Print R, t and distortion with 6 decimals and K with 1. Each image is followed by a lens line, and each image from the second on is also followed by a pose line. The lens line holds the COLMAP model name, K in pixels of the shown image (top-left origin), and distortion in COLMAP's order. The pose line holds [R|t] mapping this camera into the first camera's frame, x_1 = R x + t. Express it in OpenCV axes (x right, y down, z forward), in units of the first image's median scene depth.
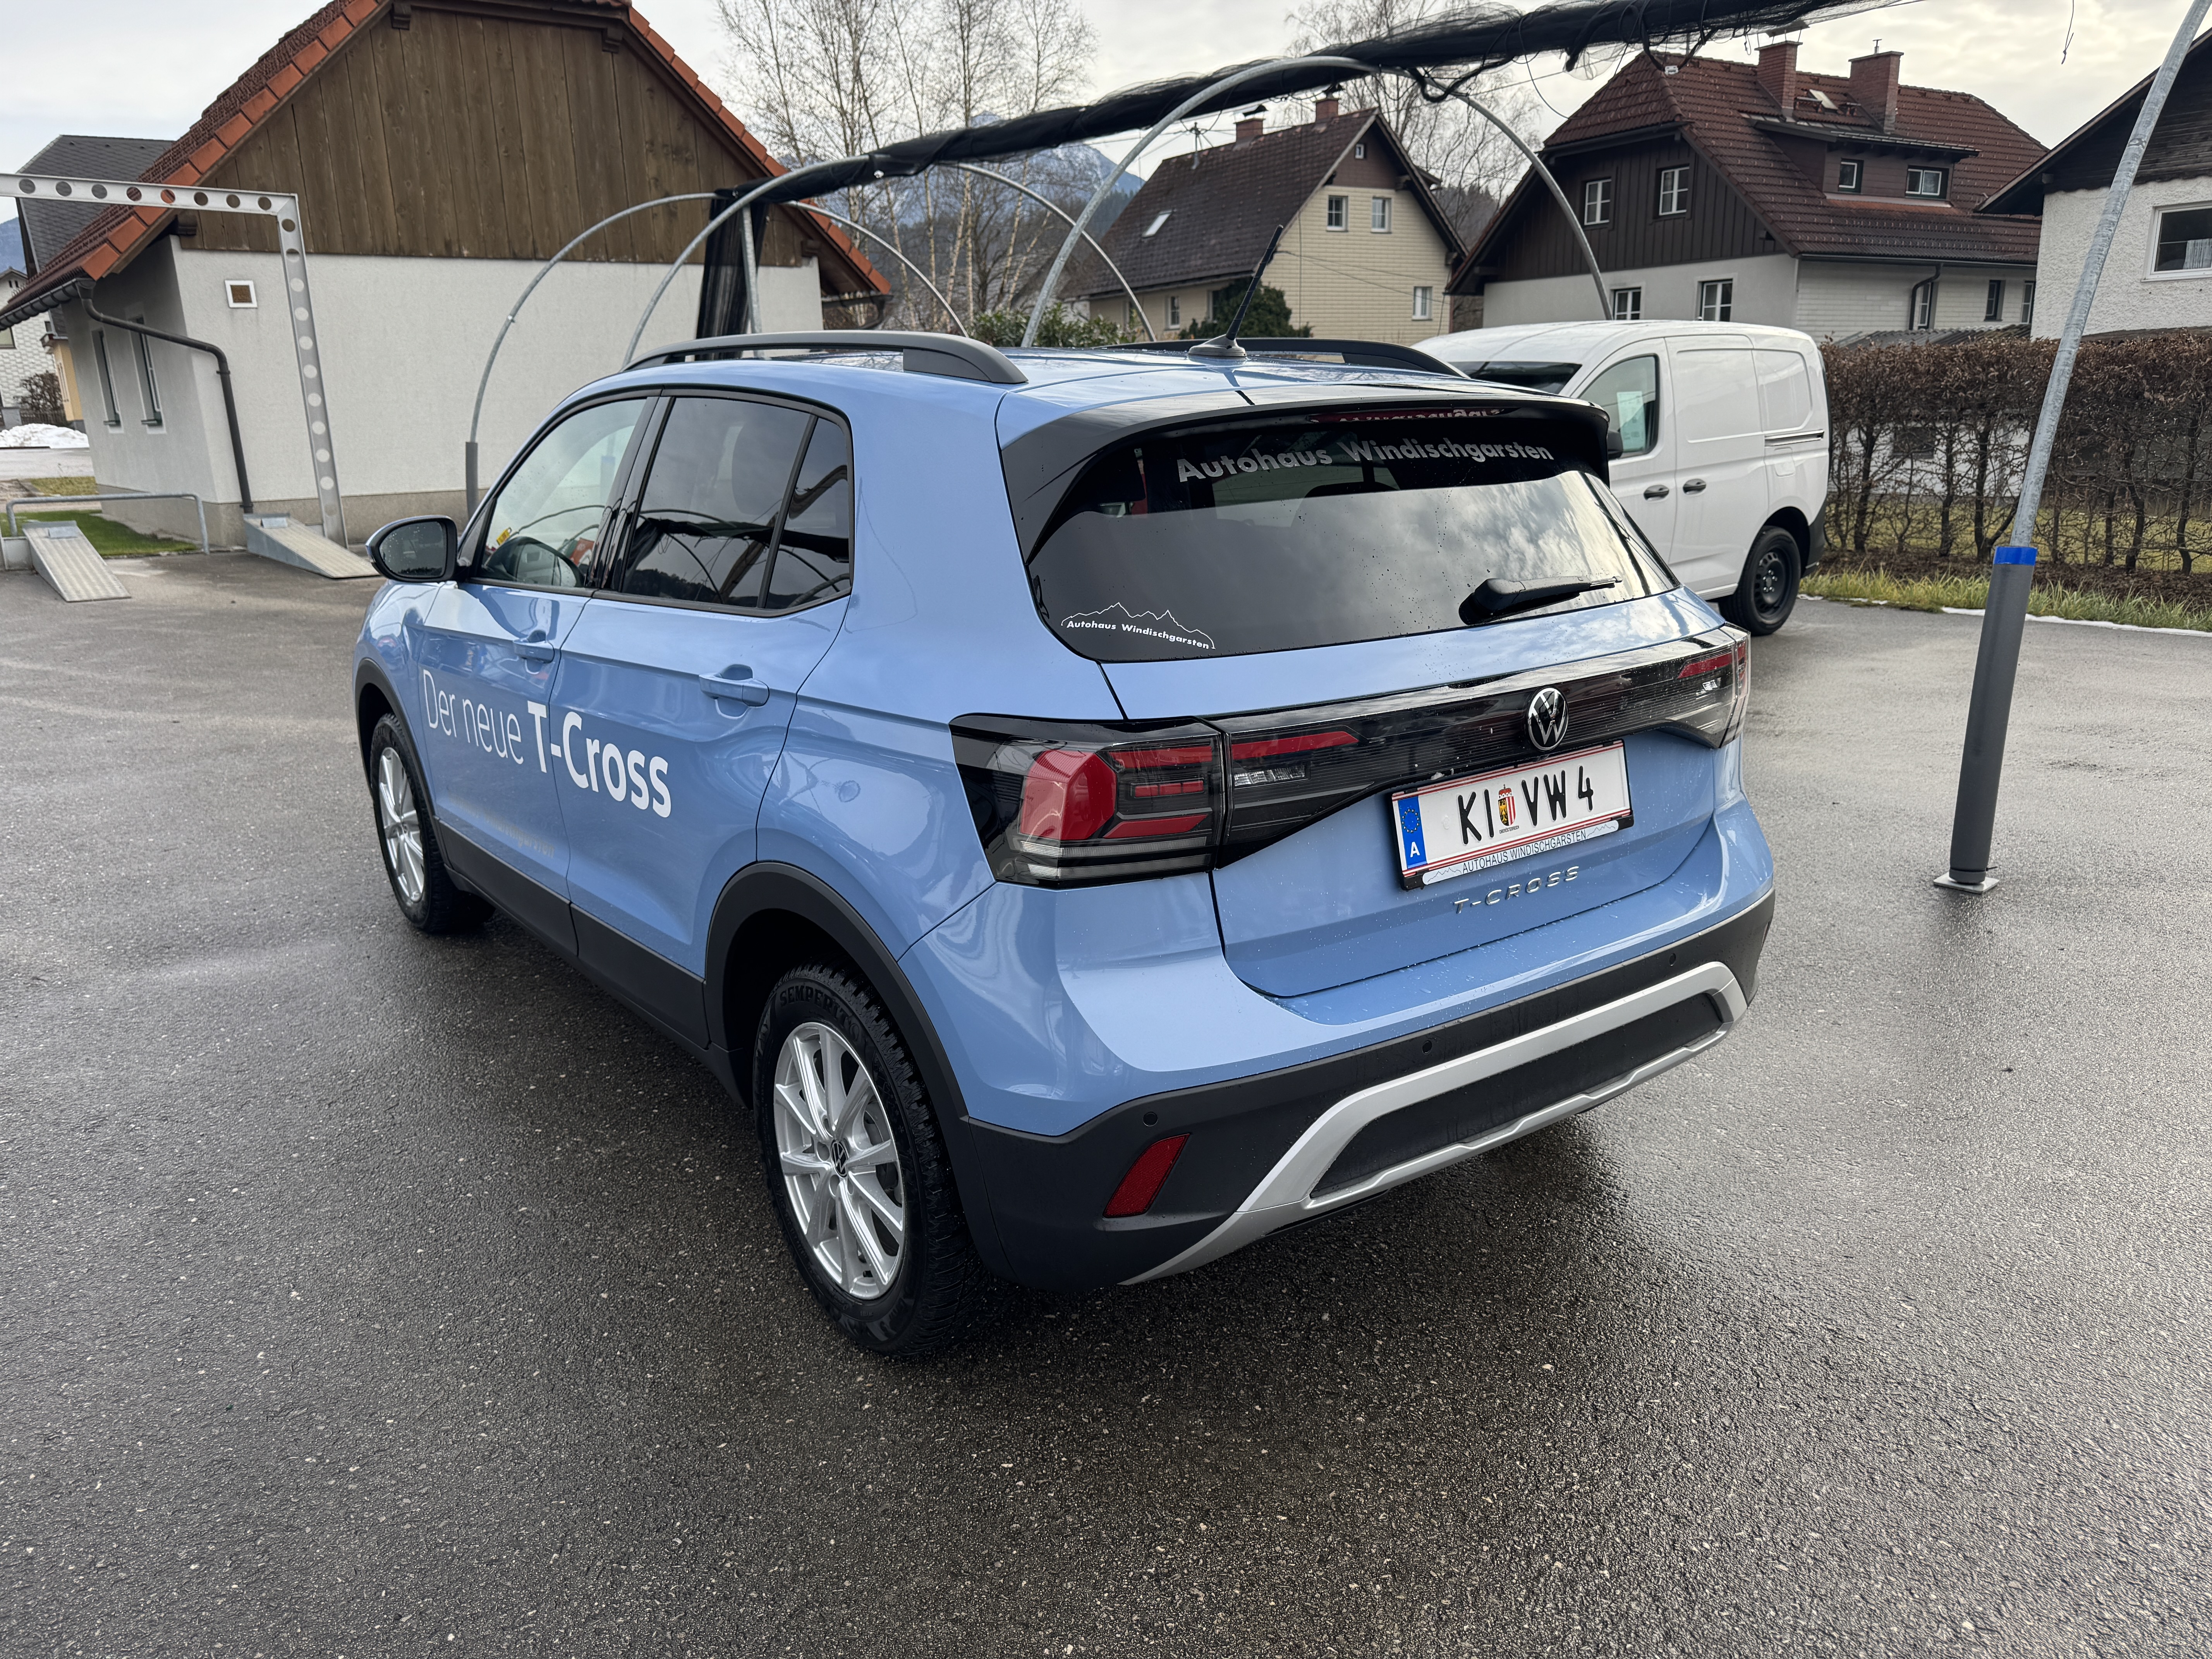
lens RADIAL K [[1547.9, 0, 1093.2], [0, 1547.9, 826.2], [0, 0, 1]] dist [-0.005914, -0.020826]
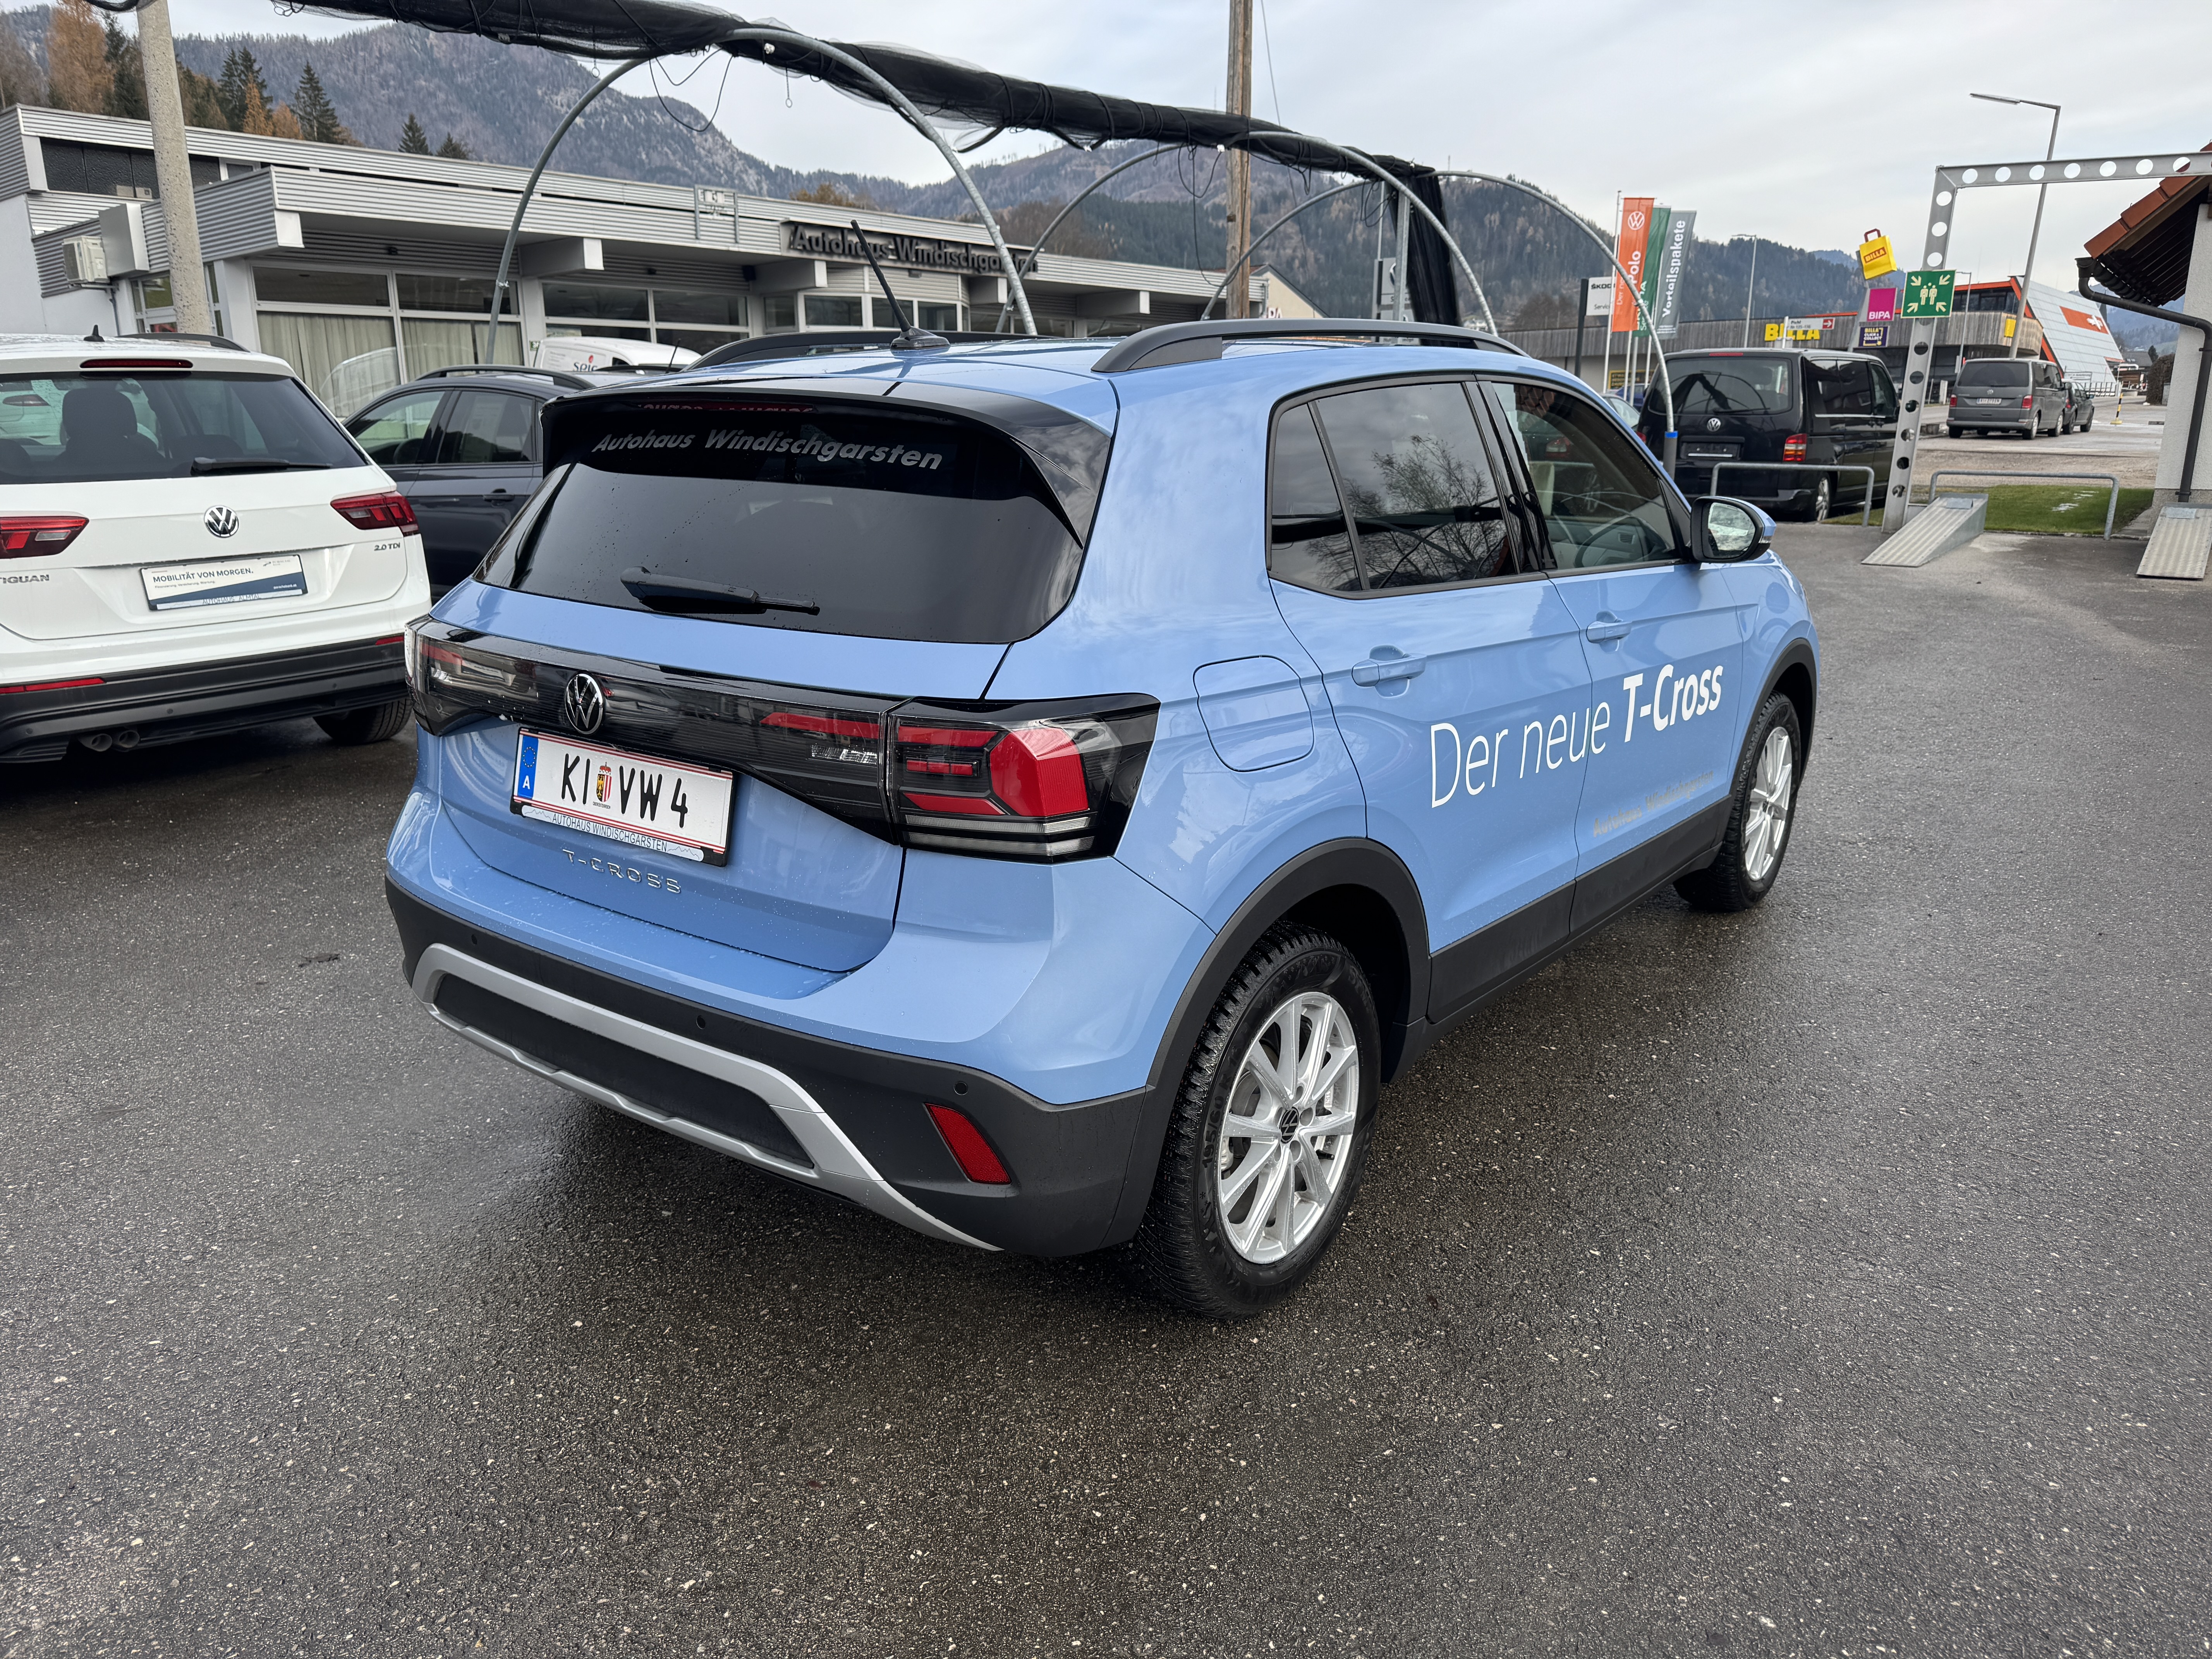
lens RADIAL K [[1547.9, 0, 1083.7], [0, 1547.9, 824.8], [0, 0, 1]] dist [-0.005914, -0.020826]
pose [[0.305083, 0.278780, -0.910607, 1.276252], [-0.264398, 0.943398, 0.200237, -0.270709], [0.914887, 0.179674, 0.361524, 0.890786]]
